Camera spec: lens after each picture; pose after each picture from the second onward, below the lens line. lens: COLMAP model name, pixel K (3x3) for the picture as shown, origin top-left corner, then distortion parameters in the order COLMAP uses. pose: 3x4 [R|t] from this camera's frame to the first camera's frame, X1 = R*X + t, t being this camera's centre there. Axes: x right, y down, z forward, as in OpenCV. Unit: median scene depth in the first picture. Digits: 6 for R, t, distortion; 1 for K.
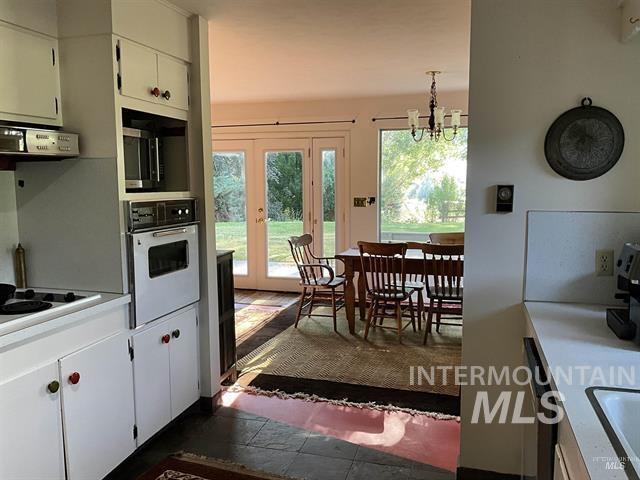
lens RADIAL K [[528.0, 0, 320.0], [0, 528.0, 240.0], [0, 0, 1]] dist [0.123160, -0.241120]
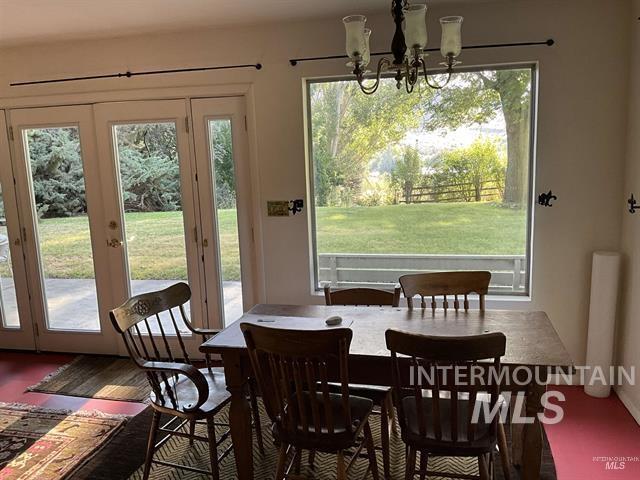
lens RADIAL K [[528.0, 0, 320.0], [0, 528.0, 240.0], [0, 0, 1]] dist [0.123160, -0.241120]
pose [[0.996895, -0.041981, 0.066620, 0.028487], [0.038851, 0.998111, 0.047603, -0.021952], [-0.068493, -0.044867, 0.996642, 0.145631]]
